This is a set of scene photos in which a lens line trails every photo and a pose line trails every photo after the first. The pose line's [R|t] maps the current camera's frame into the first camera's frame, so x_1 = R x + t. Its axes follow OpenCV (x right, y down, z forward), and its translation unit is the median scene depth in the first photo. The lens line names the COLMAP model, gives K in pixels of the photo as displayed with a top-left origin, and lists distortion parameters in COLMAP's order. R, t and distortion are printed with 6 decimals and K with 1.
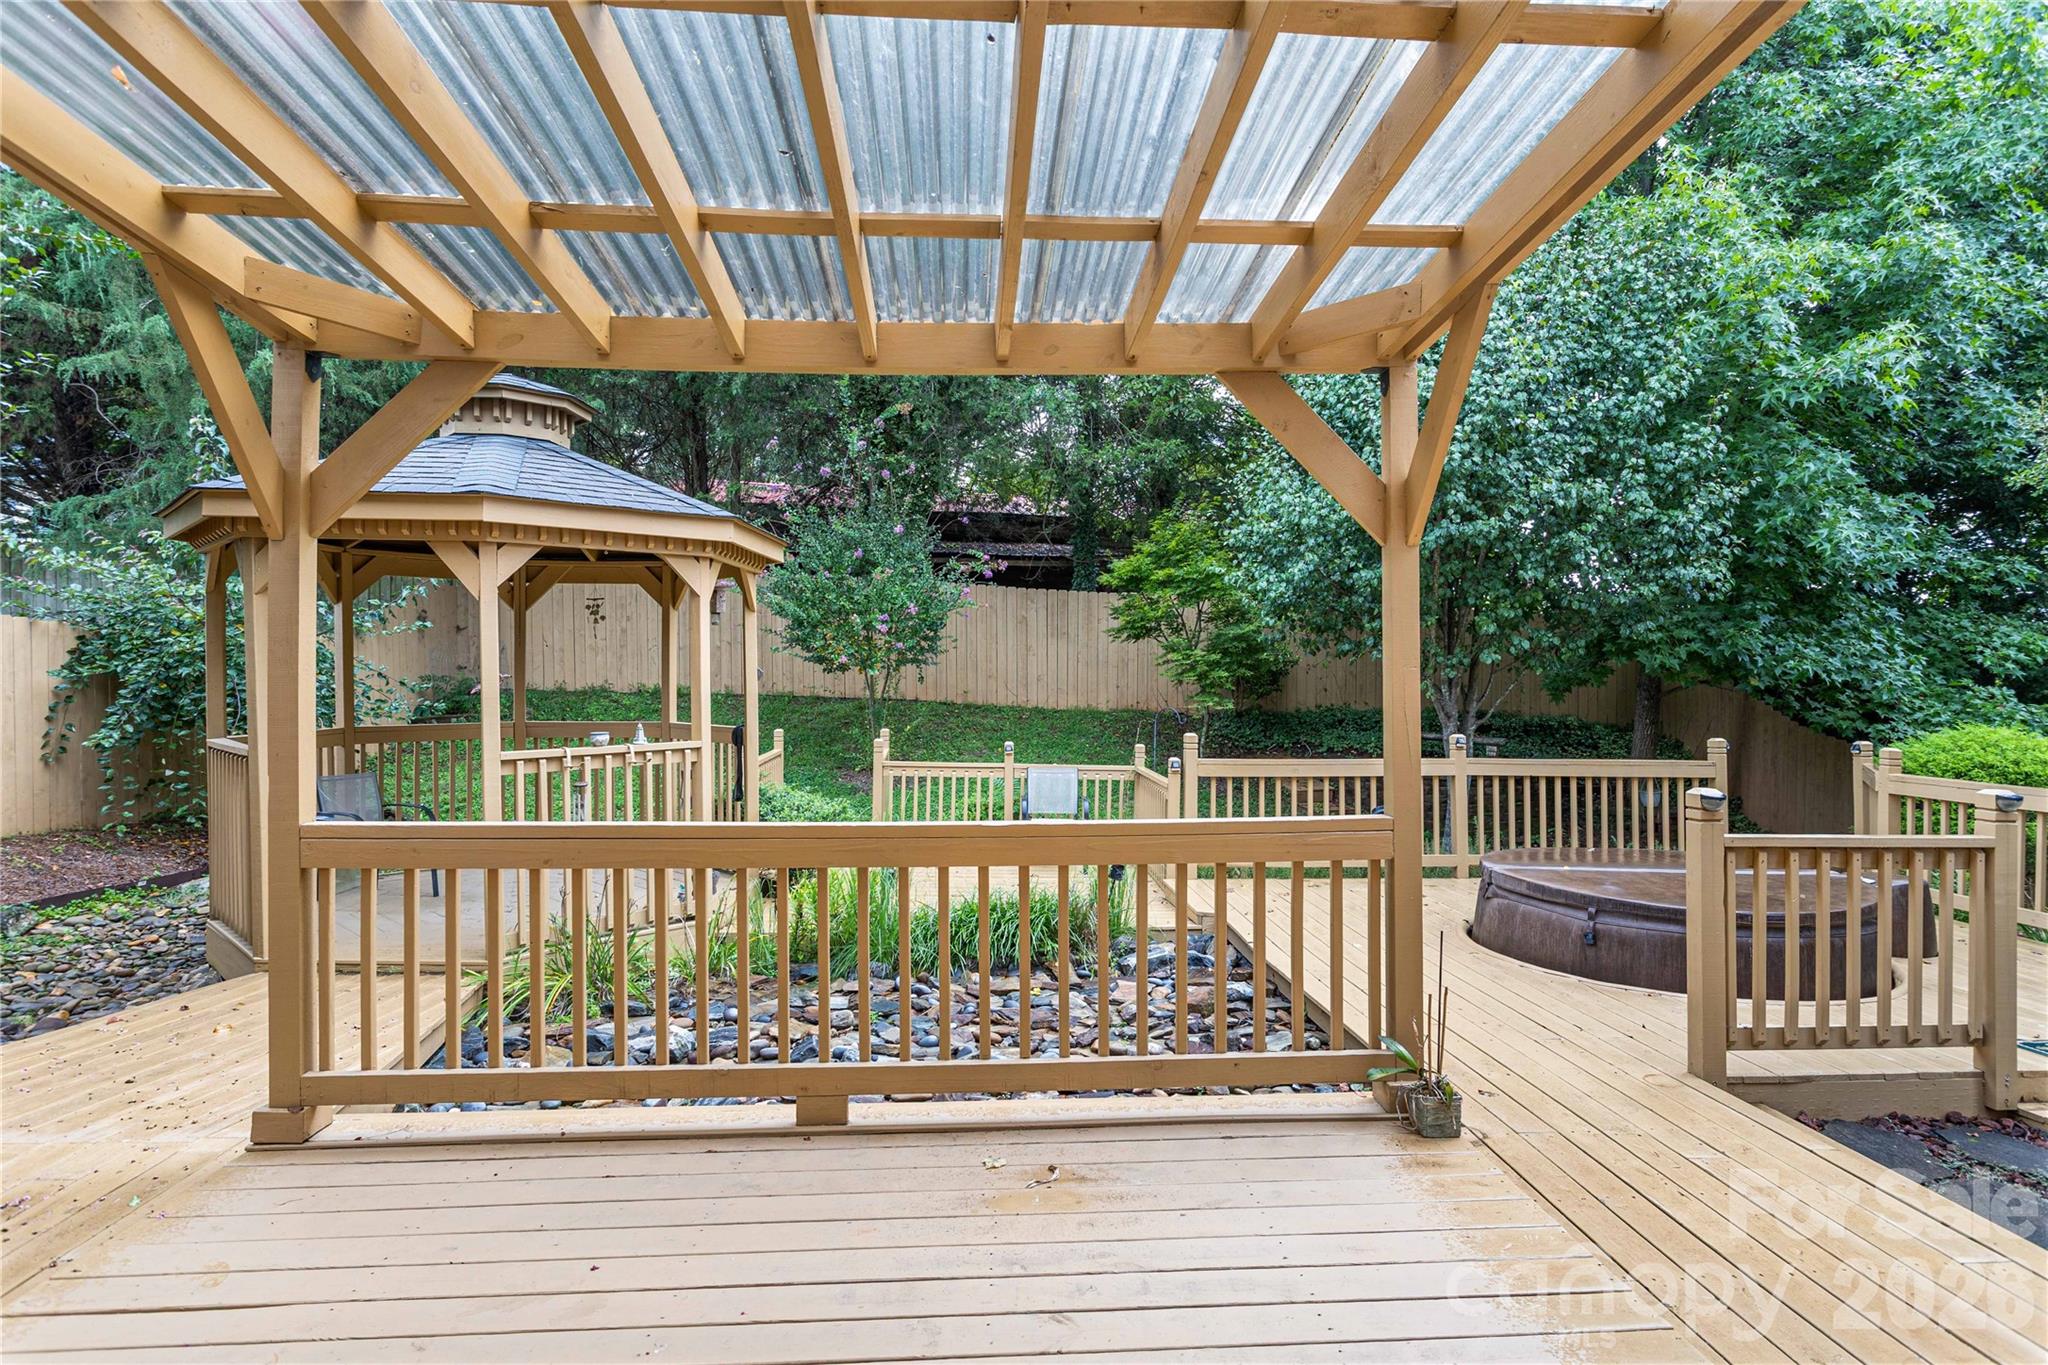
lens RADIAL K [[1065.7, 0, 1038.9], [0, 1065.7, 669.9], [0, 0, 1]] dist [-0.002955, 0.004823]
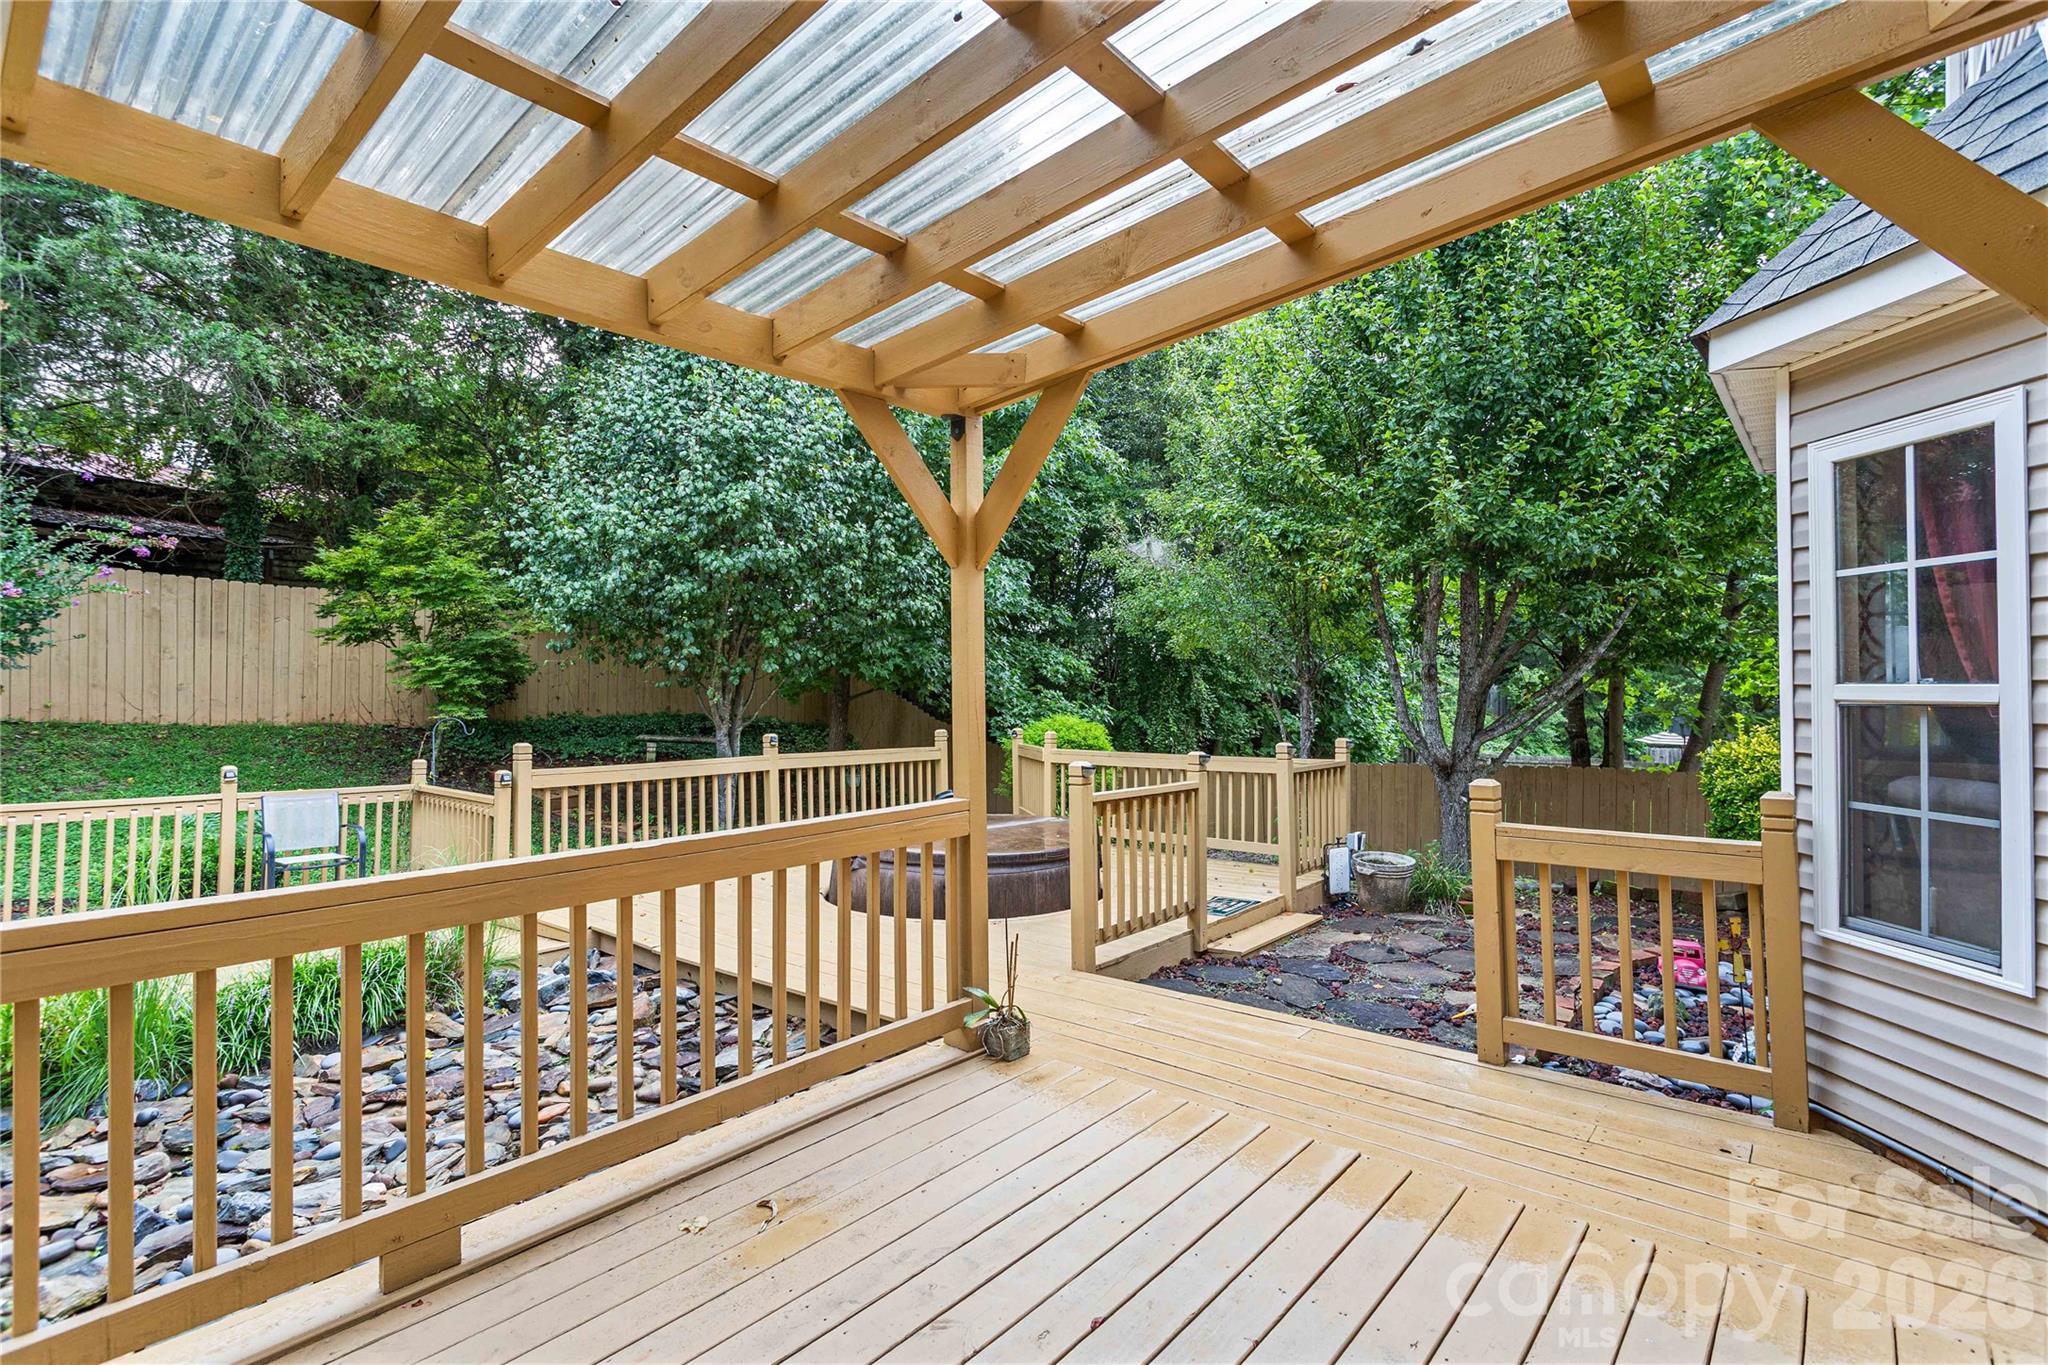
lens RADIAL K [[960.7, 0, 1031.6], [0, 960.7, 664.7], [0, 0, 1]] dist [0.000296, 0.003248]
pose [[0.692910, 0.013856, 0.720891, -0.145978], [-0.002151, 0.999851, -0.017150, 0.003345], [-0.721021, 0.010333, 0.692836, 0.080733]]
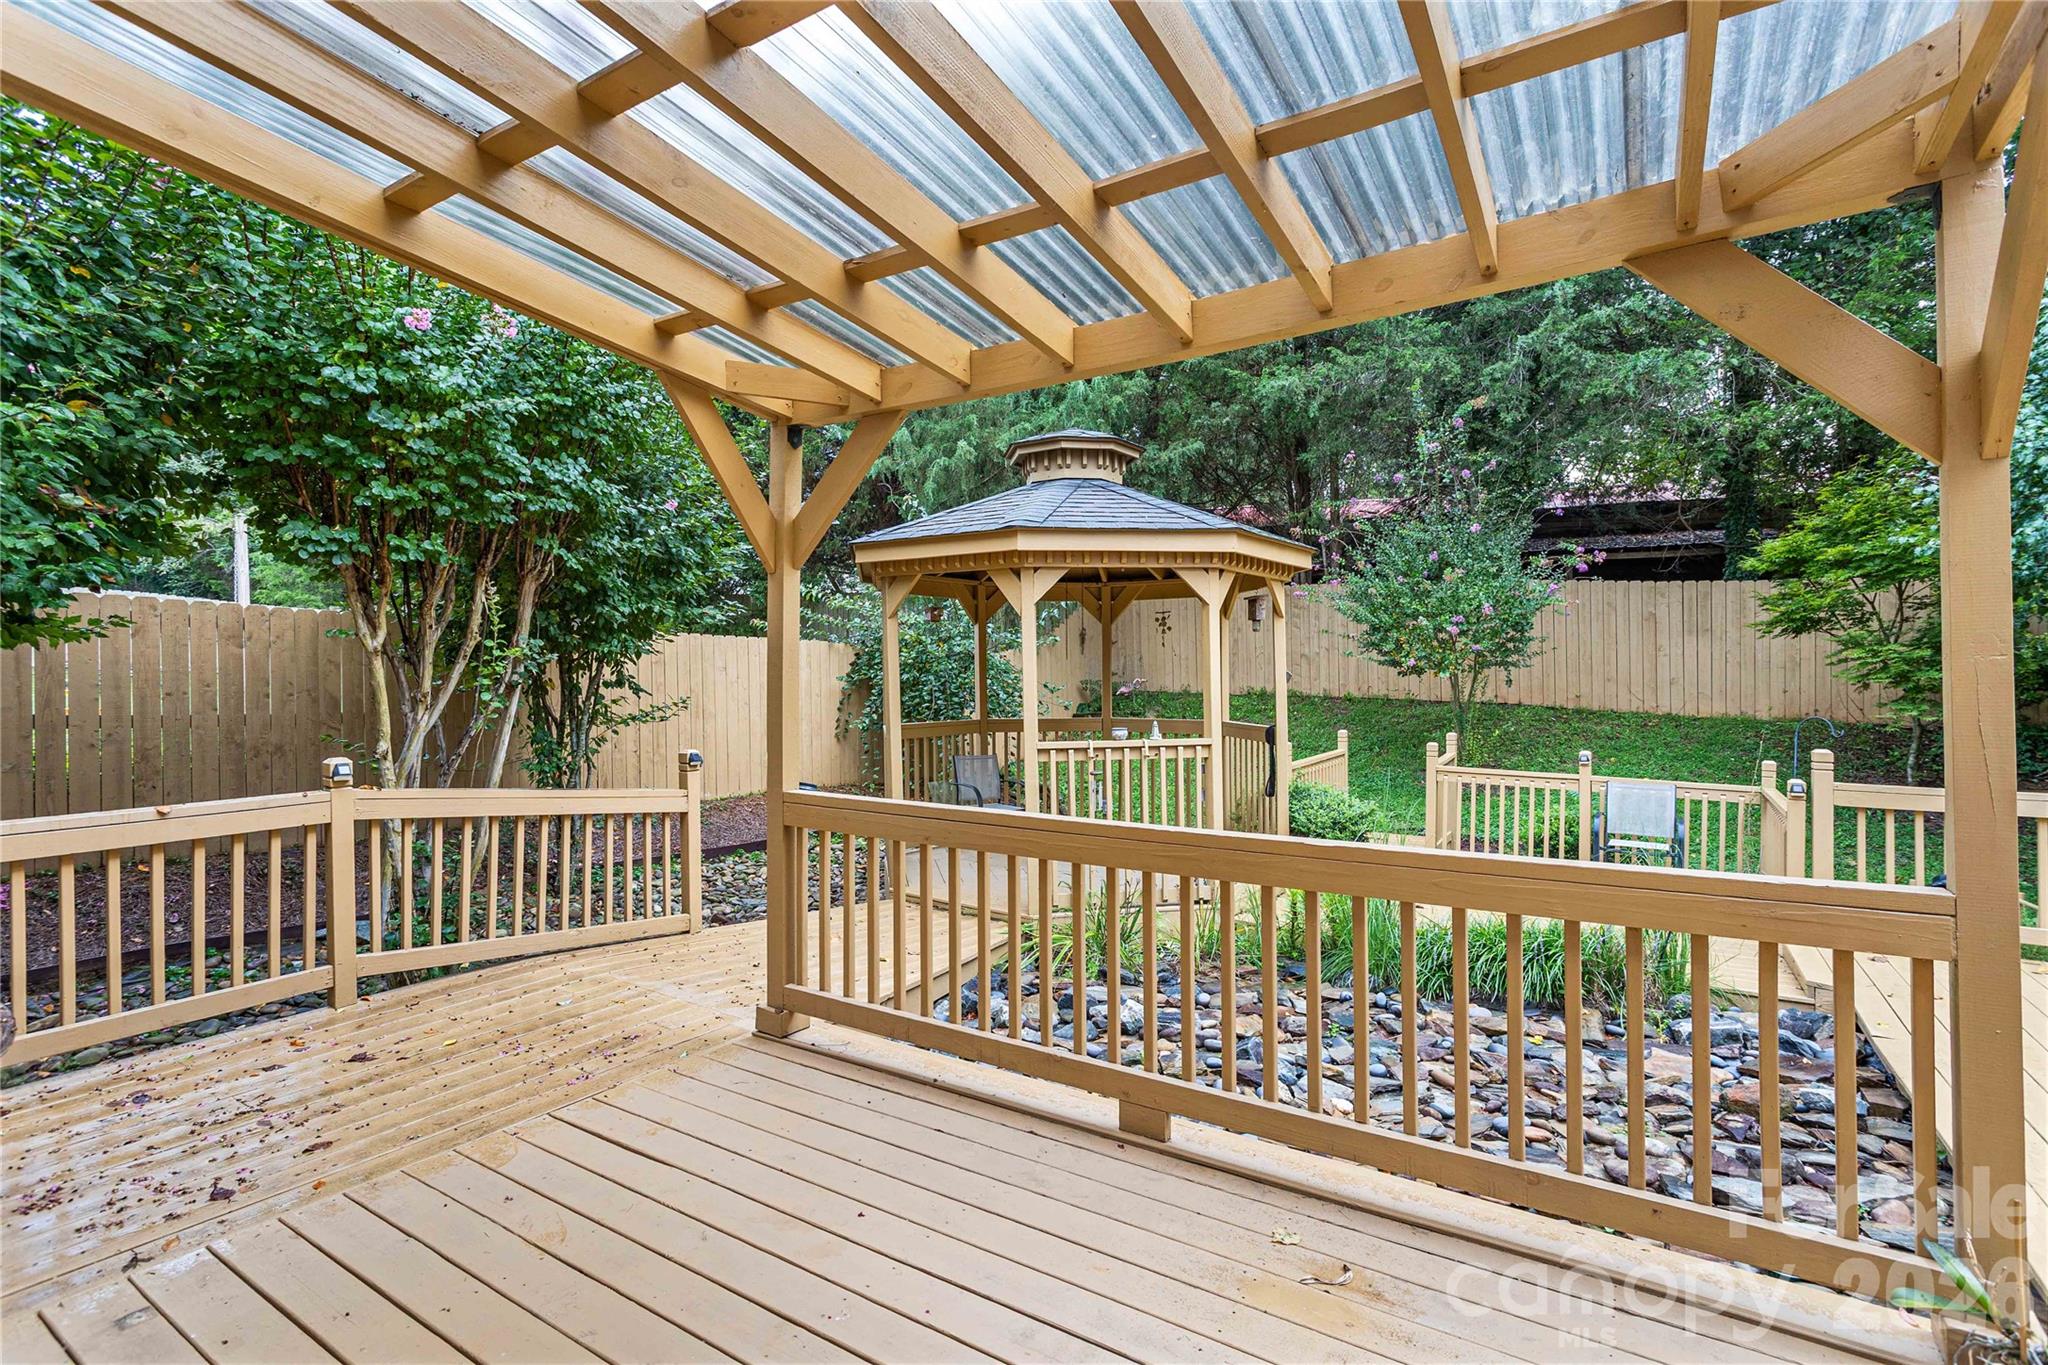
lens RADIAL K [[960.7, 0, 1045.8], [0, 960.7, 668.8], [0, 0, 1]] dist [0.000296, 0.003248]
pose [[0.809703, -0.009770, -0.586758, 0.088753], [0.005563, 0.999944, -0.008974, 0.002970], [0.586813, 0.004002, 0.809713, 0.085581]]
